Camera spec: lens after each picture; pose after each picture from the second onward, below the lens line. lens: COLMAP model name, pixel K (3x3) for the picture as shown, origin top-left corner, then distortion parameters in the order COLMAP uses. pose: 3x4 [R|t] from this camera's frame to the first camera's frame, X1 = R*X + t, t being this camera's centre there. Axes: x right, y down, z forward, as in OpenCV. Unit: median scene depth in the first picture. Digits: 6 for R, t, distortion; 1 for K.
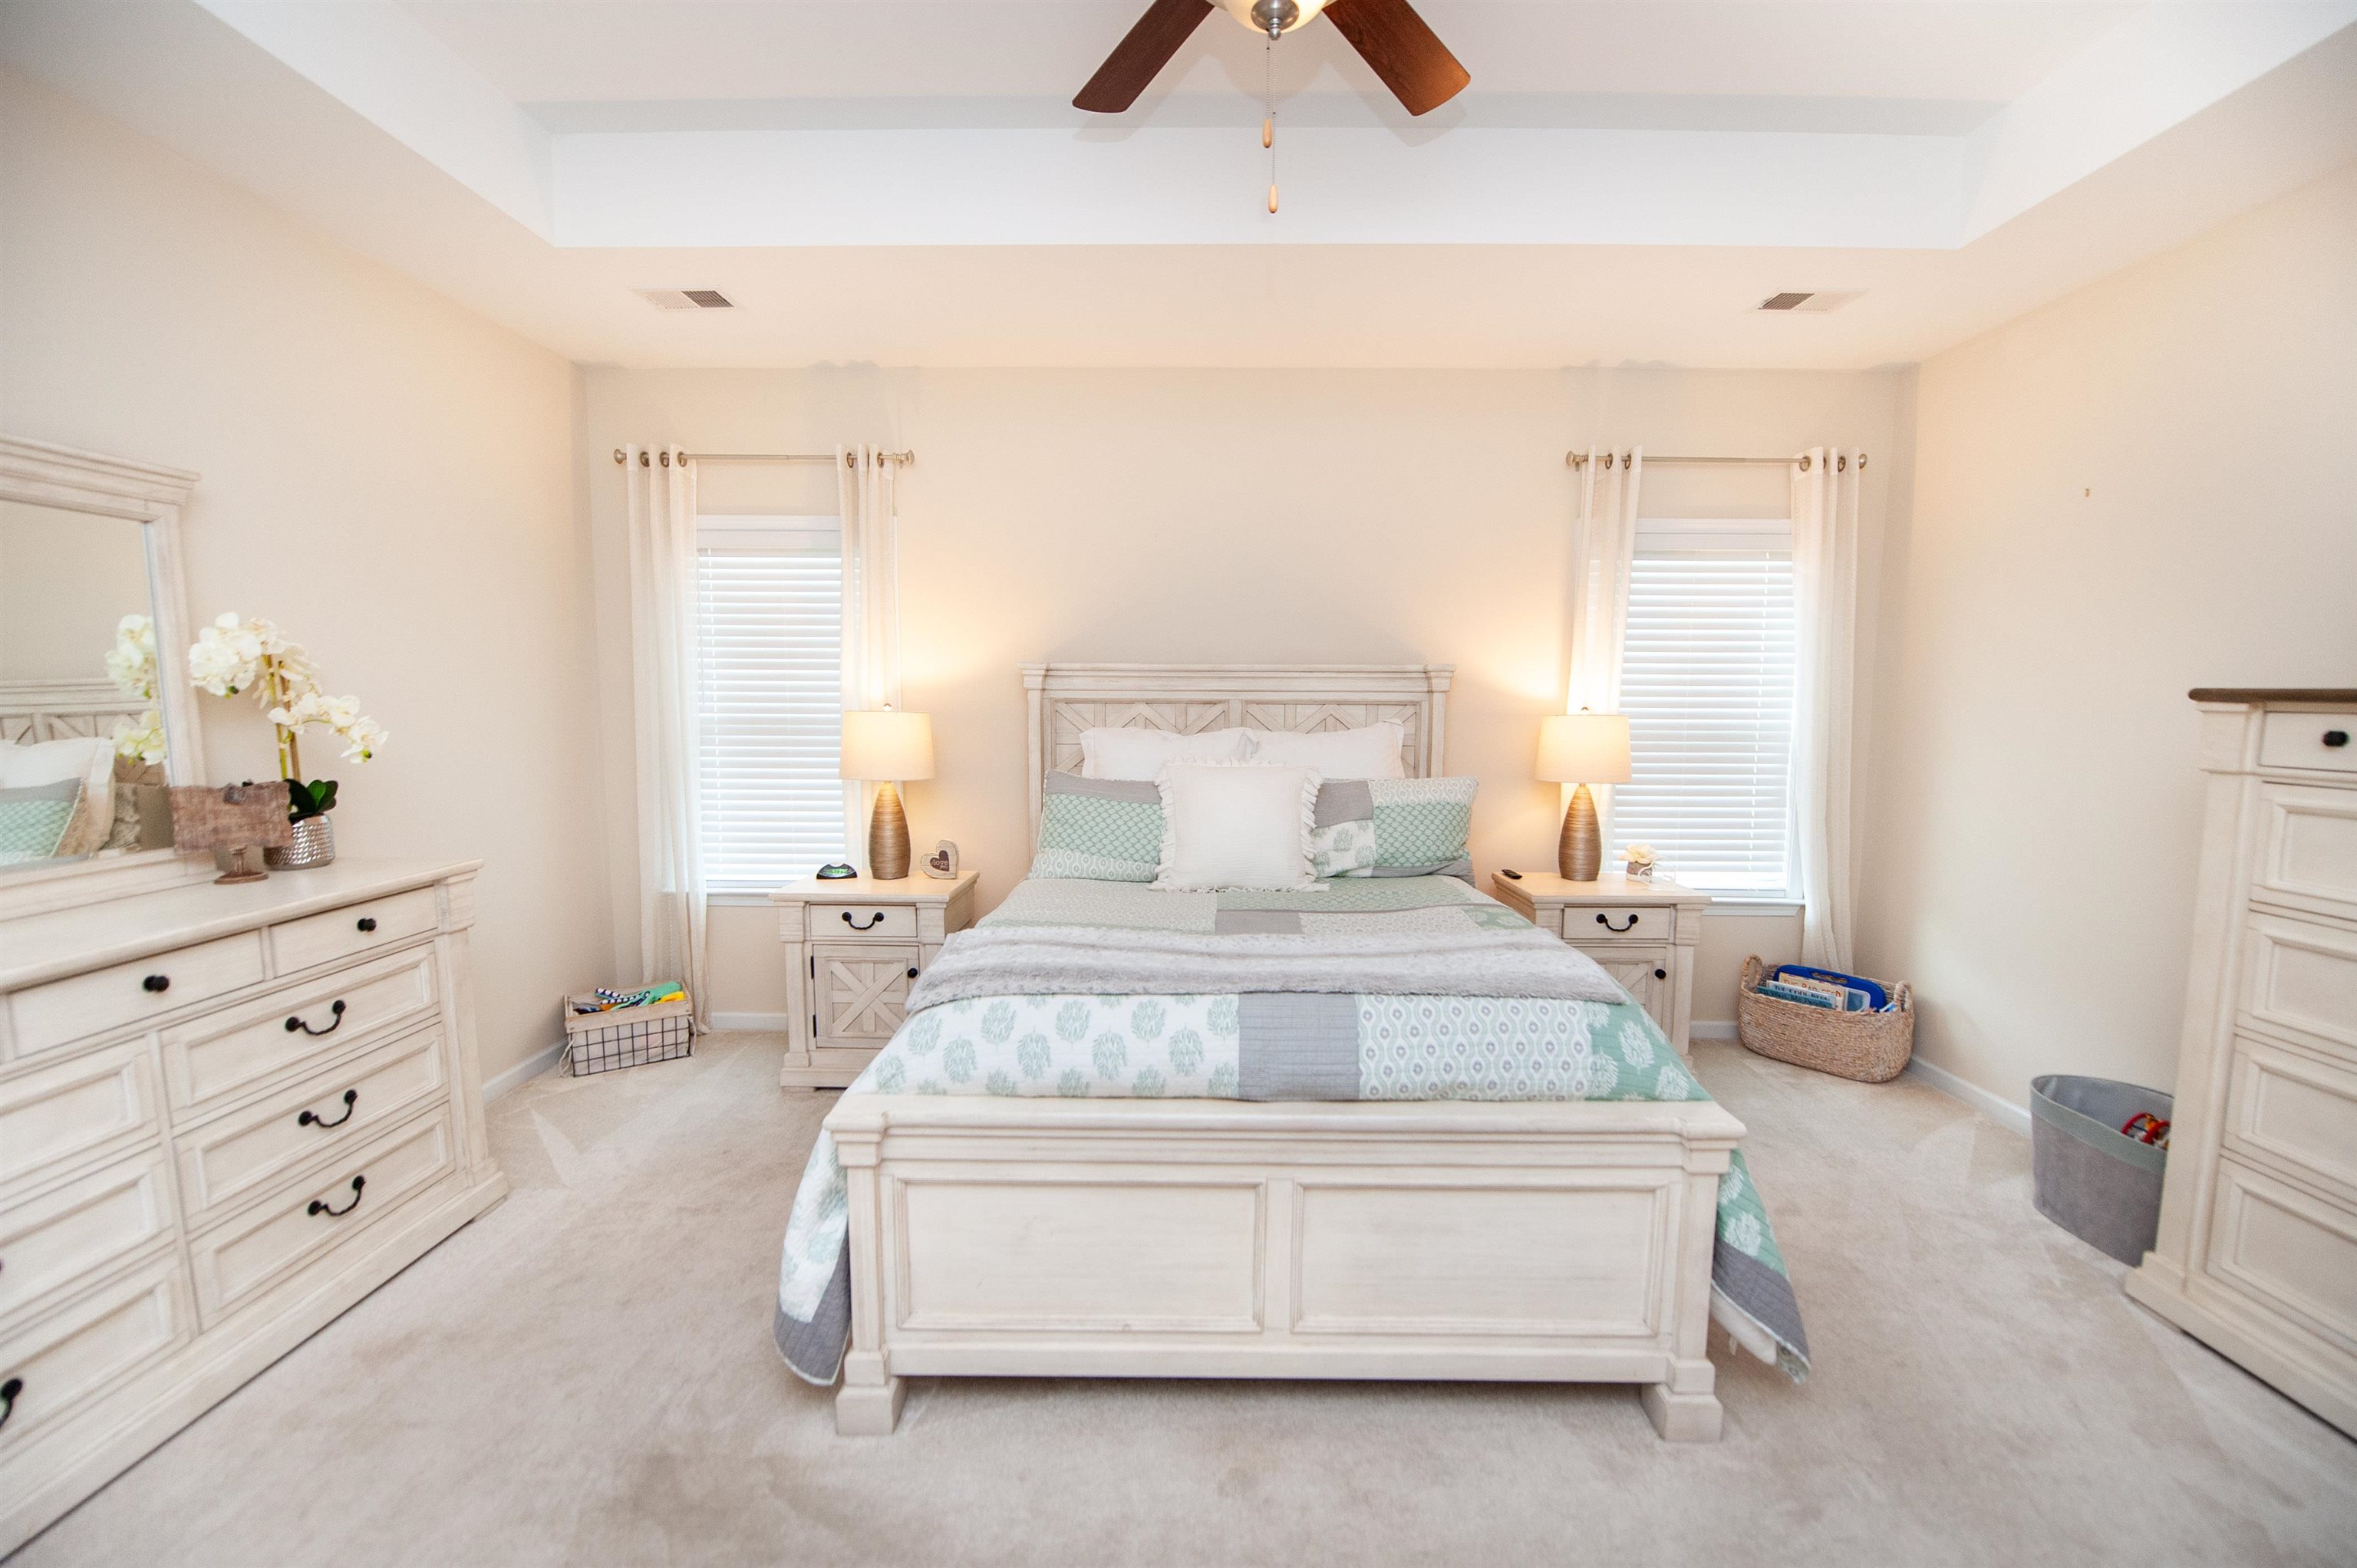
lens RADIAL K [[948.5, 0, 1182.1], [0, 948.5, 788.6], [0, 0, 1]] dist [-0.018102, -0.000805]
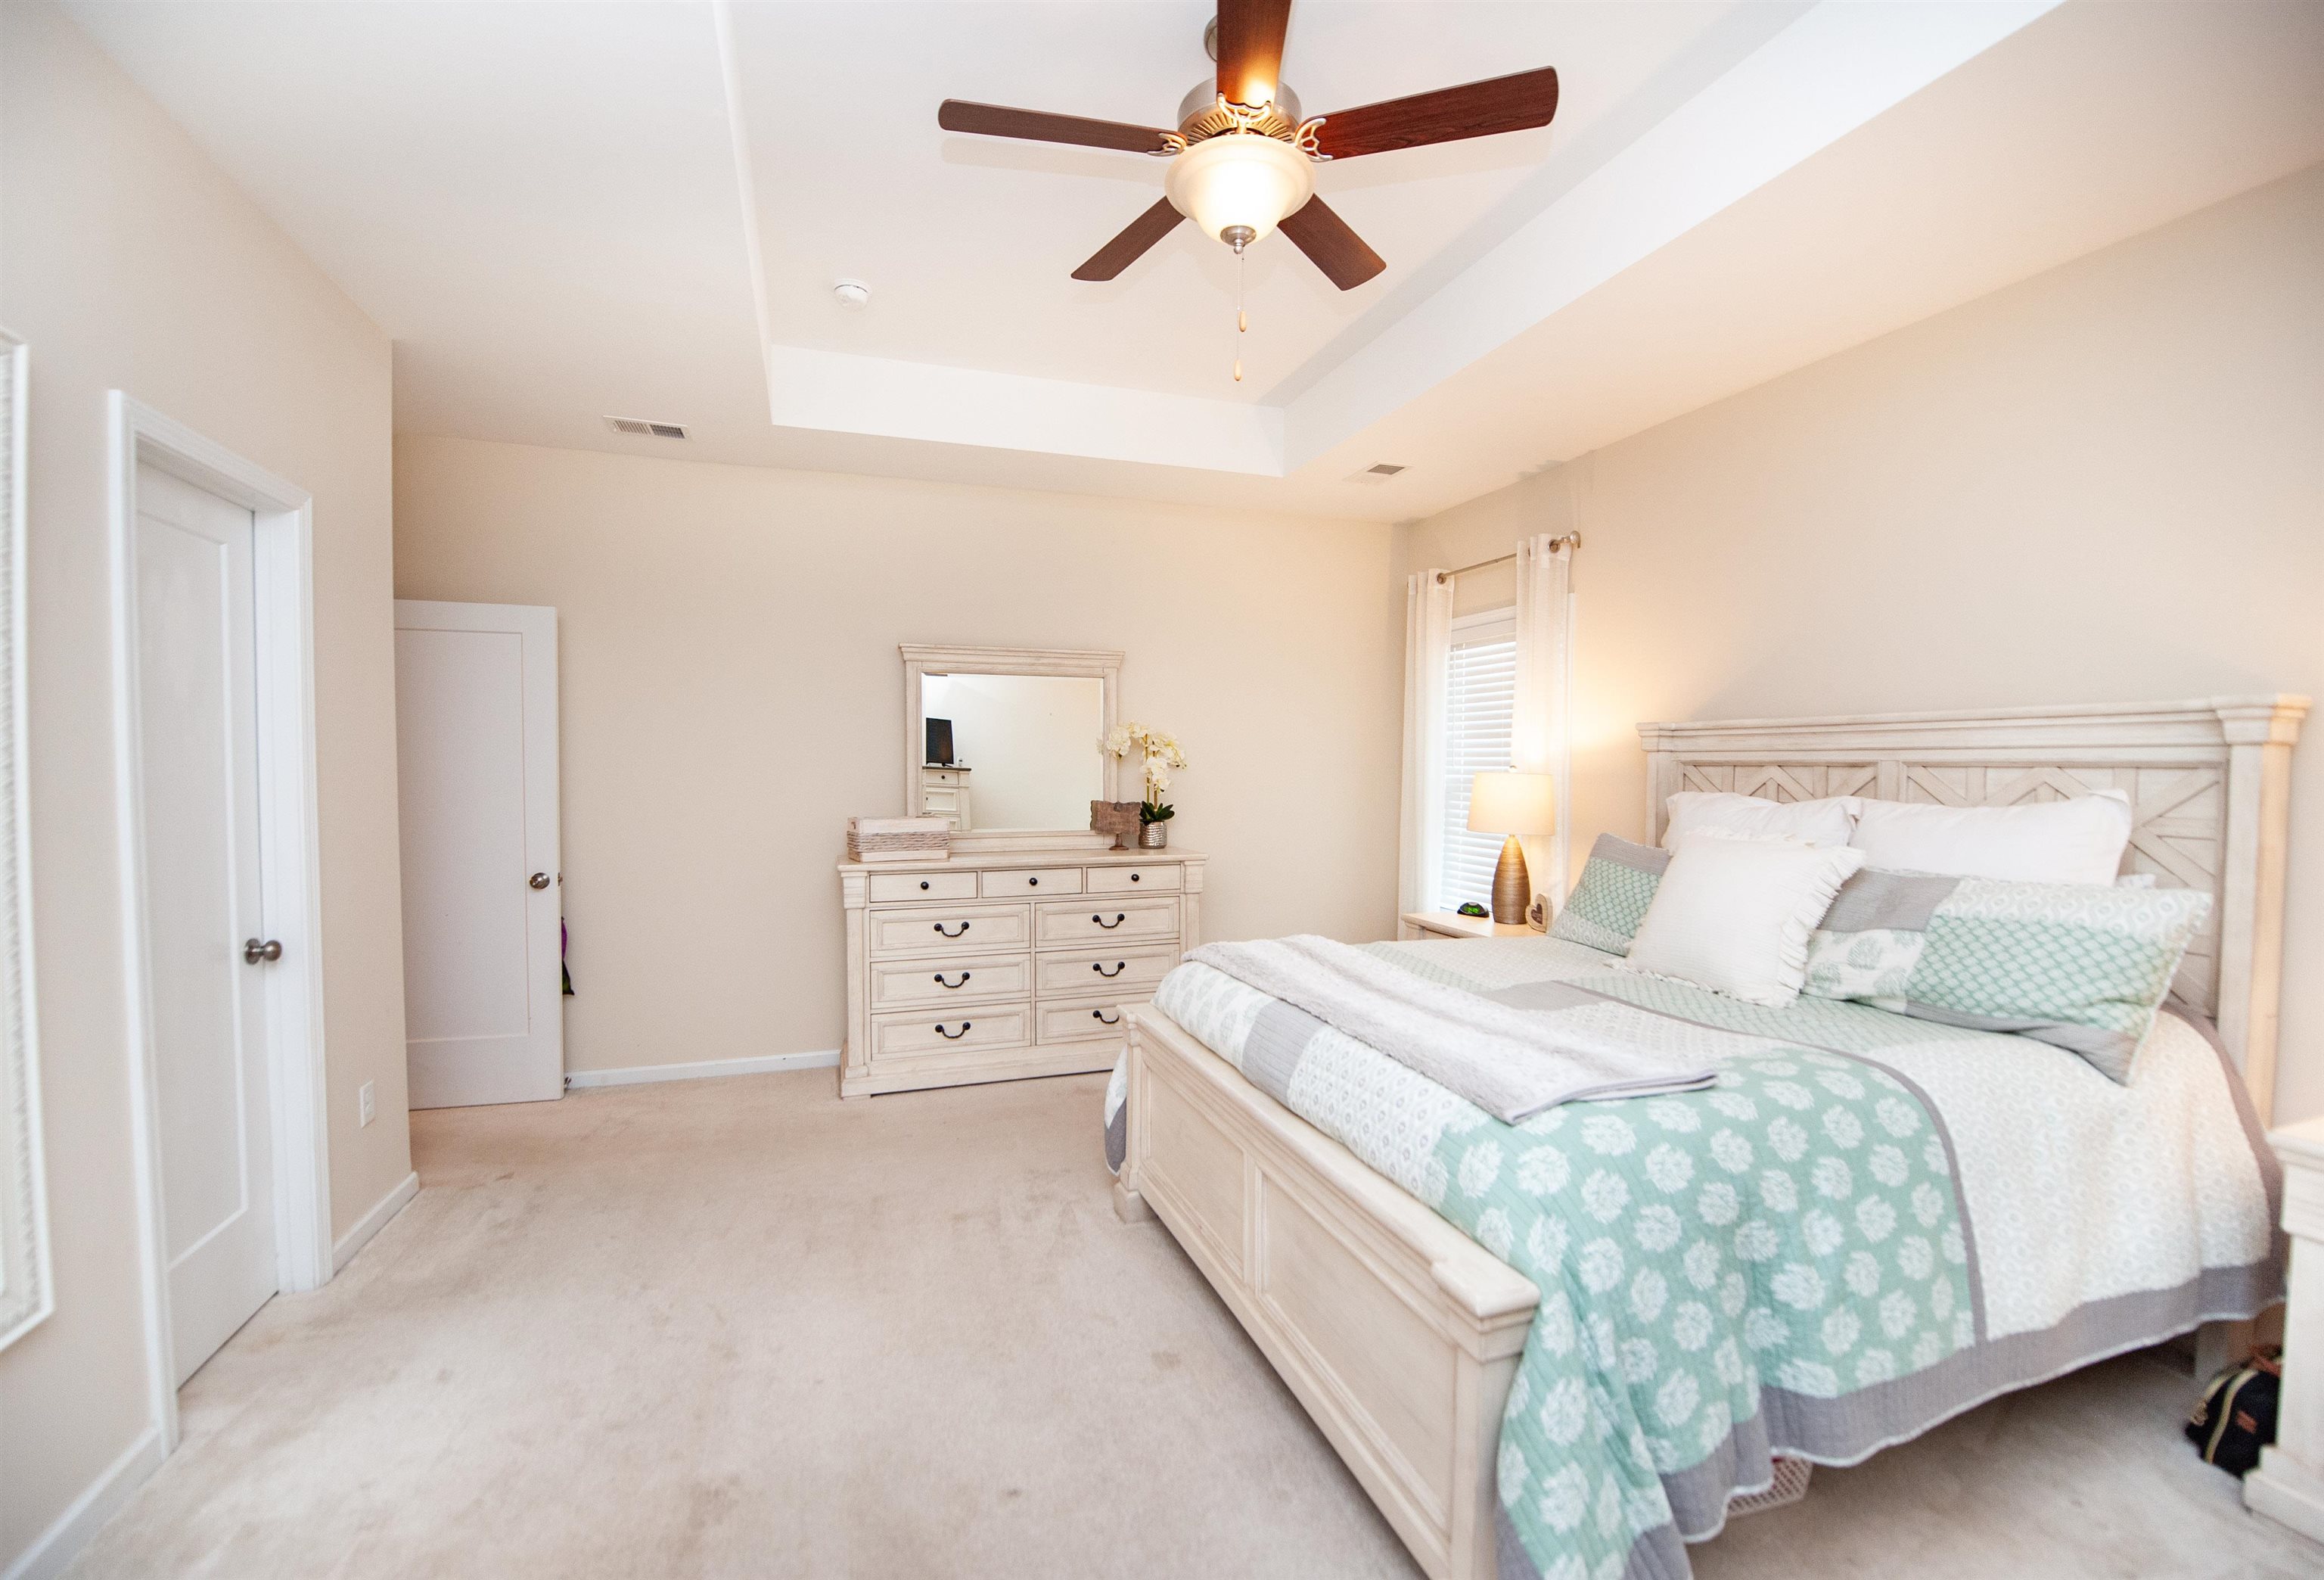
lens RADIAL K [[949.6, 0, 1163.7], [0, 949.6, 794.3], [0, 0, 1]] dist [-0.015524, -0.000167]
pose [[0.349272, 0.026729, -0.936640, 0.630303], [-0.092953, 0.995651, -0.006249, -0.011308], [0.932399, 0.089246, 0.350238, 0.236607]]
